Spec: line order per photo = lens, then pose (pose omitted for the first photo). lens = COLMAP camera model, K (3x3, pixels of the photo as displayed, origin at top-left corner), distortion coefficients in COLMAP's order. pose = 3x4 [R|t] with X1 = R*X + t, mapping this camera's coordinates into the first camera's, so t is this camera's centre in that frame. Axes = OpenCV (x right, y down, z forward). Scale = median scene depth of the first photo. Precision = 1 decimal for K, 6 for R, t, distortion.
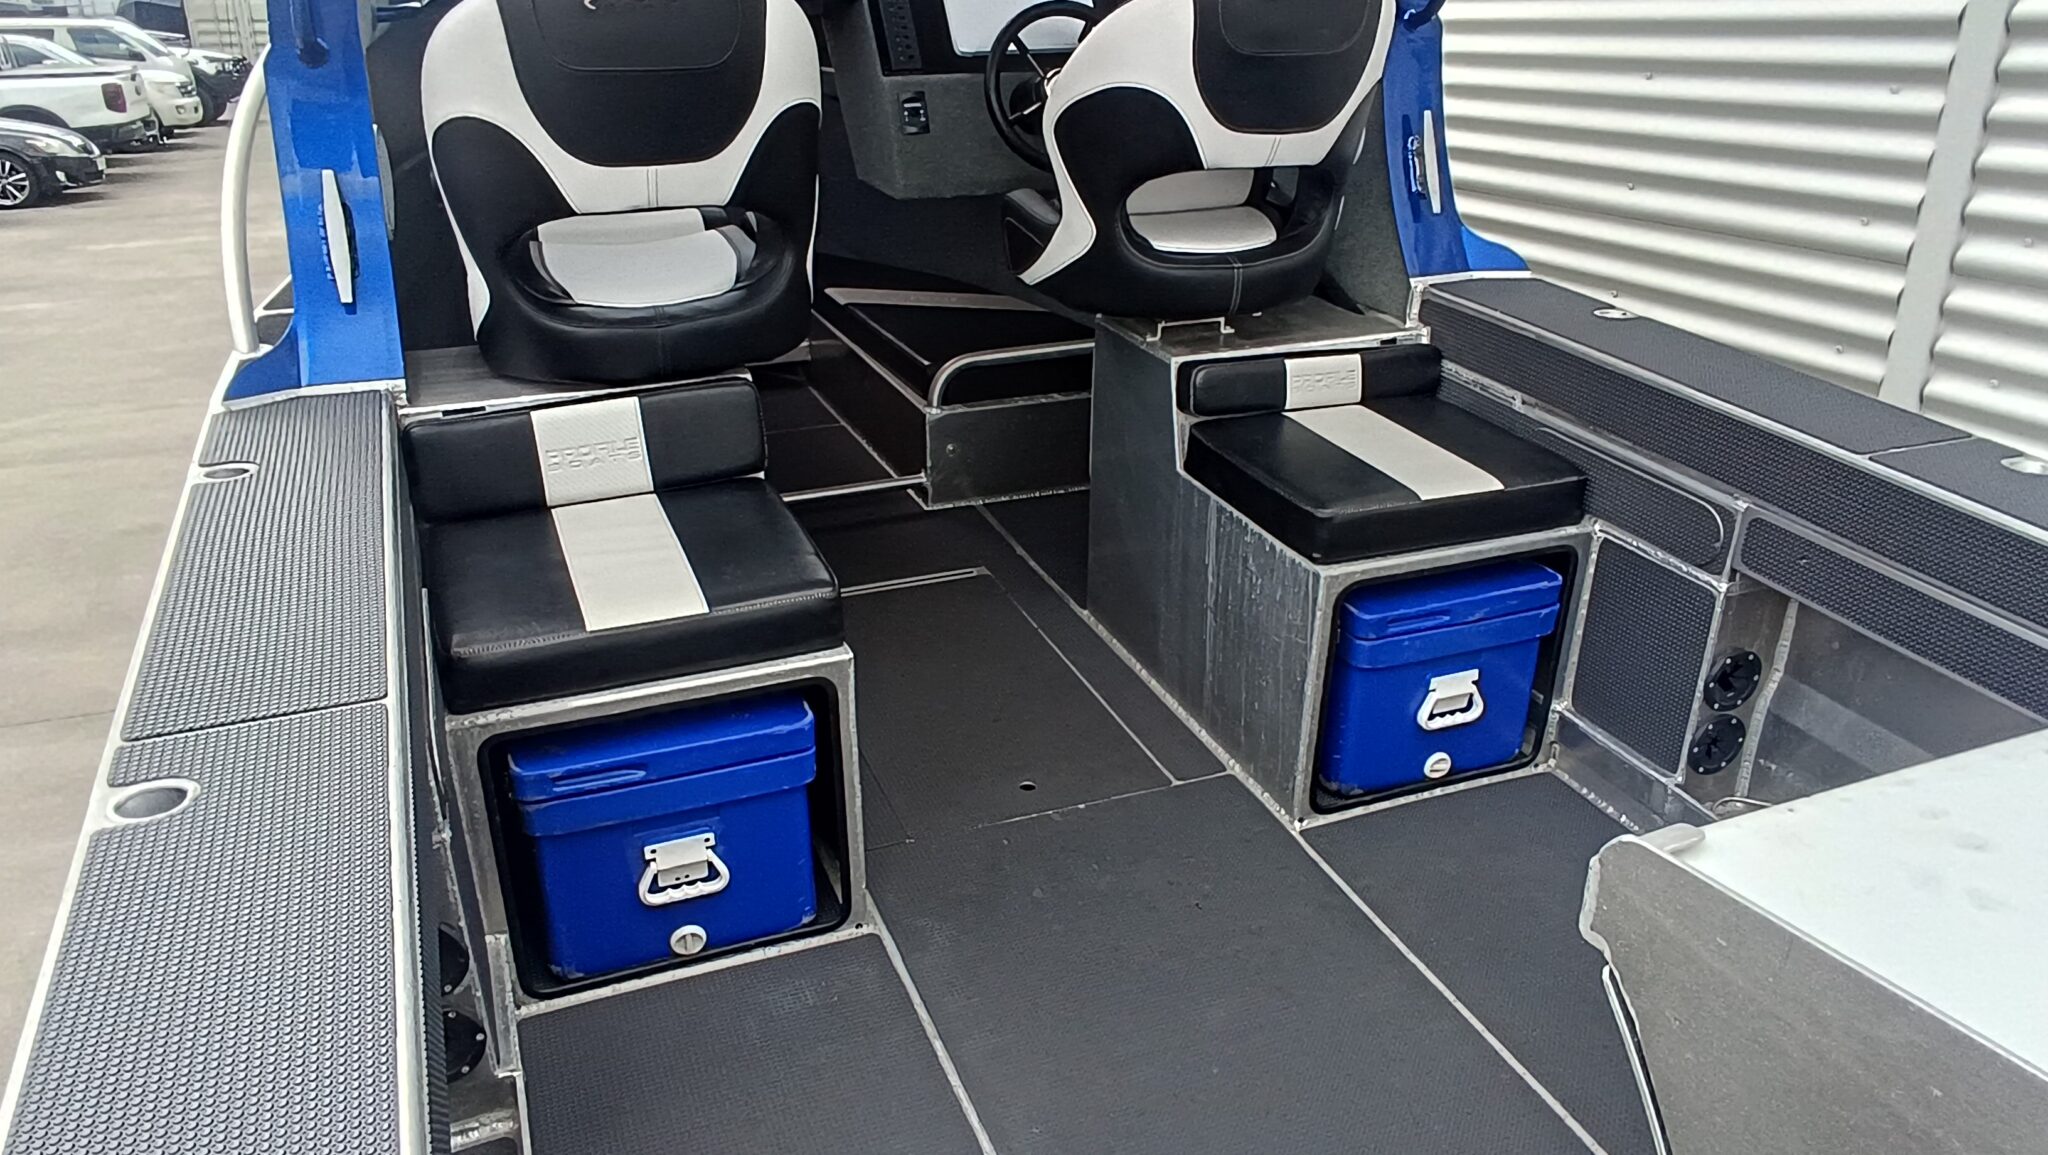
lens RADIAL K [[1438.7, 0, 1018.3], [0, 1438.7, 575.8], [0, 0, 1]] dist [-0.006505, 0.006107]
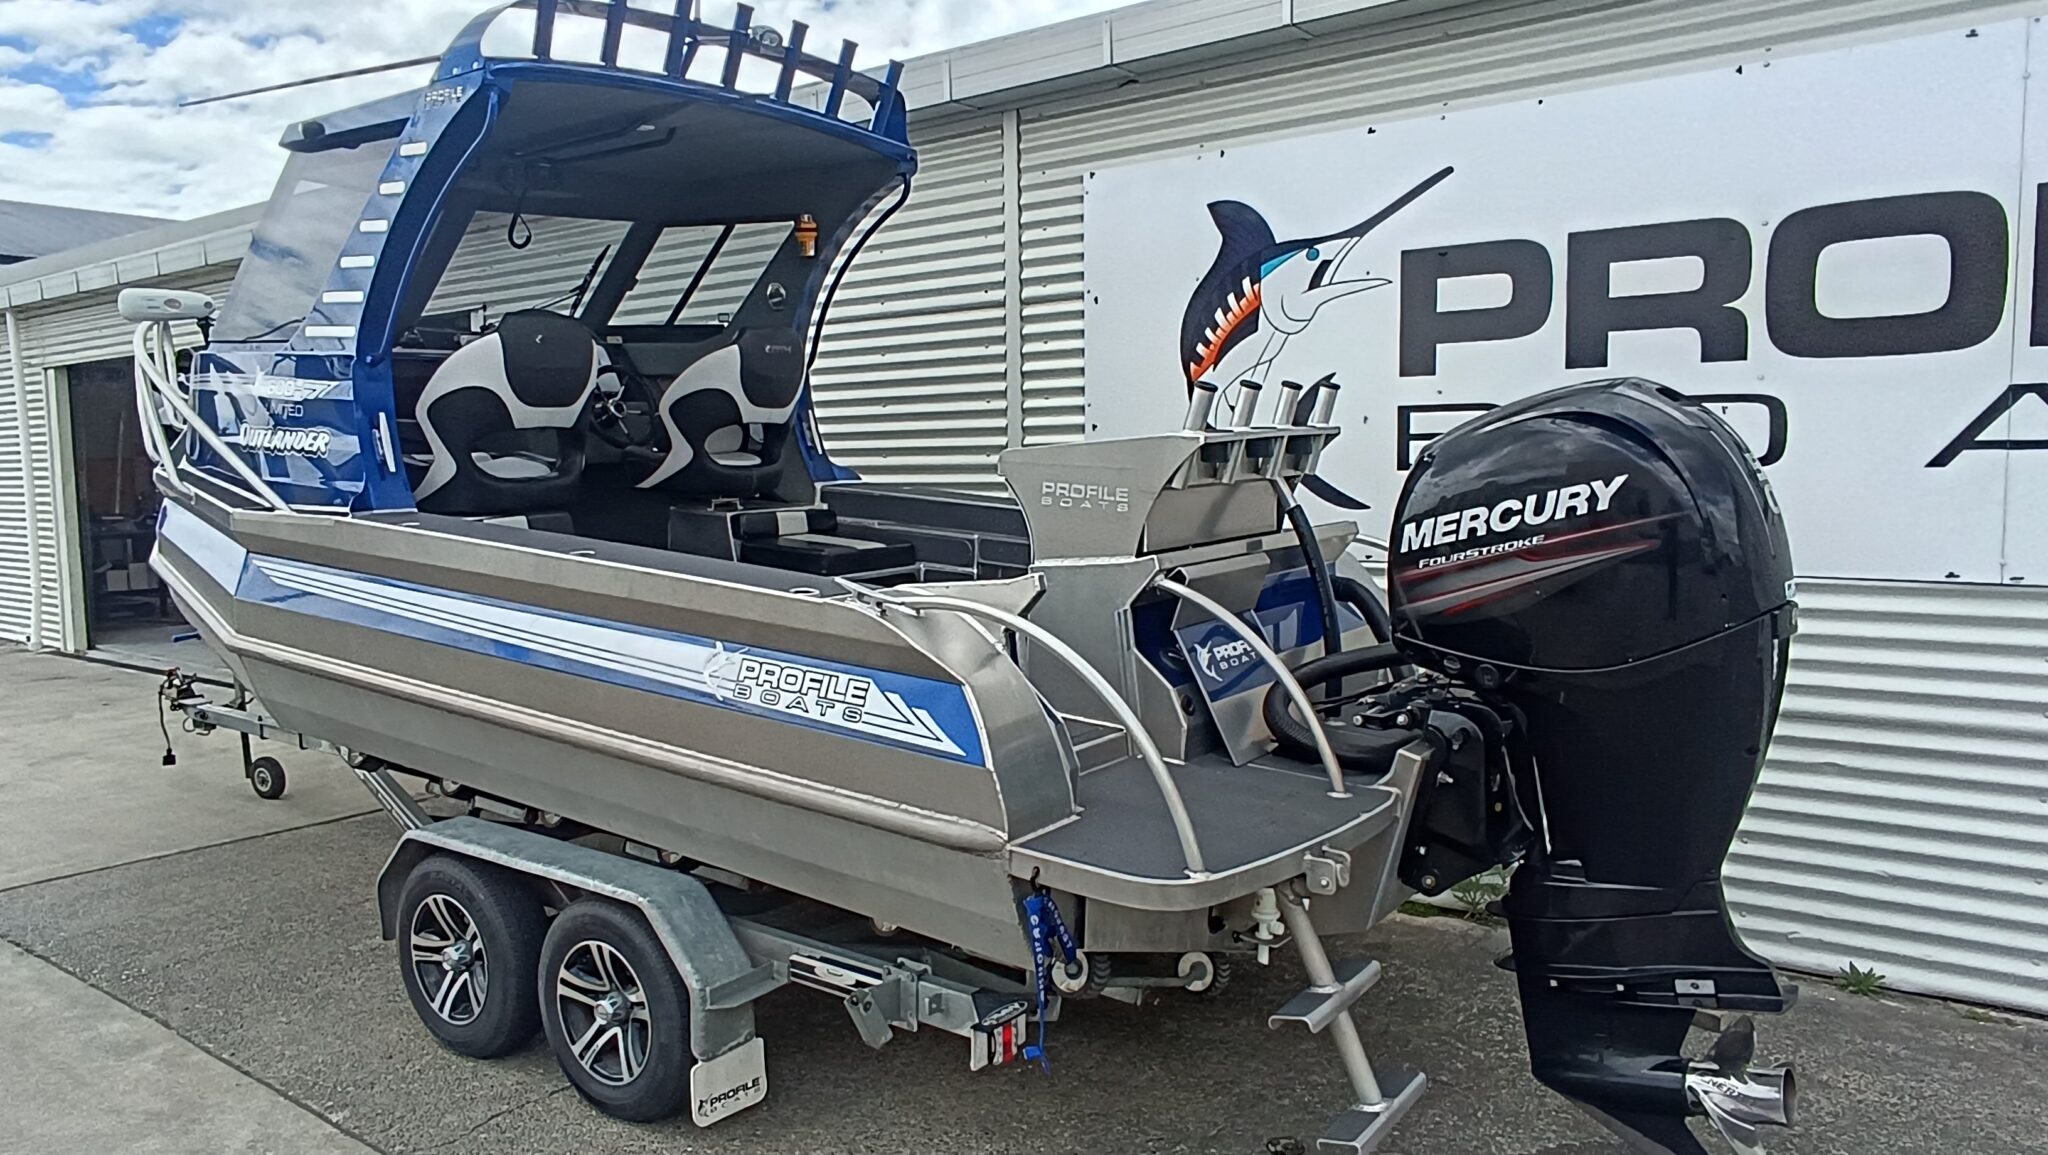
lens RADIAL K [[1438.7, 0, 986.1], [0, 1438.7, 568.1], [0, 0, 1]] dist [-0.006505, 0.006107]
pose [[0.851284, -0.050962, 0.522224, -0.695844], [0.201955, 0.950421, -0.236461, 0.517510], [-0.484282, 0.306762, 0.819370, -0.927964]]
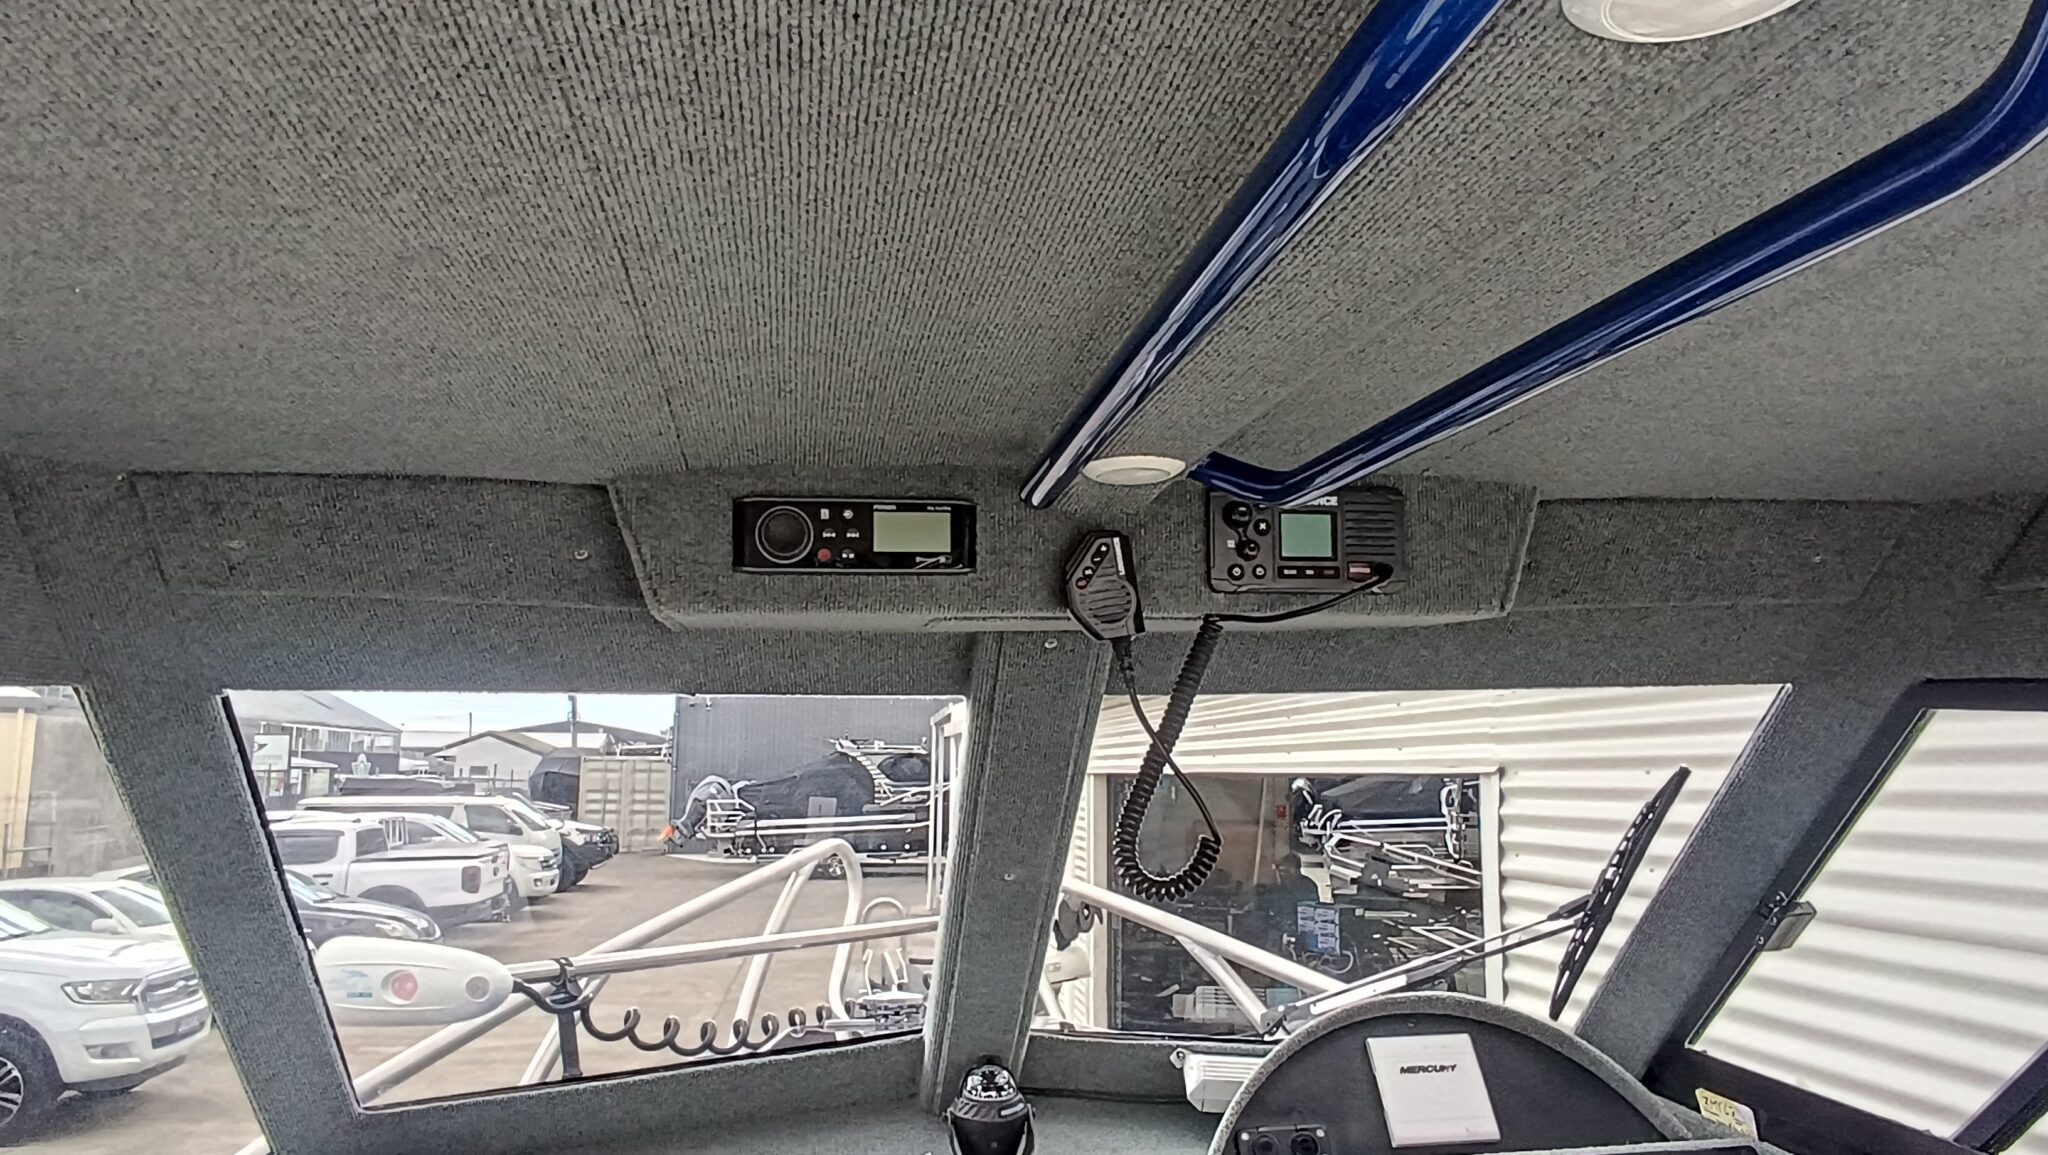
lens RADIAL K [[1438.7, 0, 1007.3], [0, 1438.7, 577.8], [0, 0, 1]] dist [-0.006505, 0.006107]
pose [[0.974405, -0.019542, -0.223950, -0.071612], [-0.091534, 0.875403, -0.474649, -0.479079], [0.205322, 0.482999, 0.851208, 0.616034]]
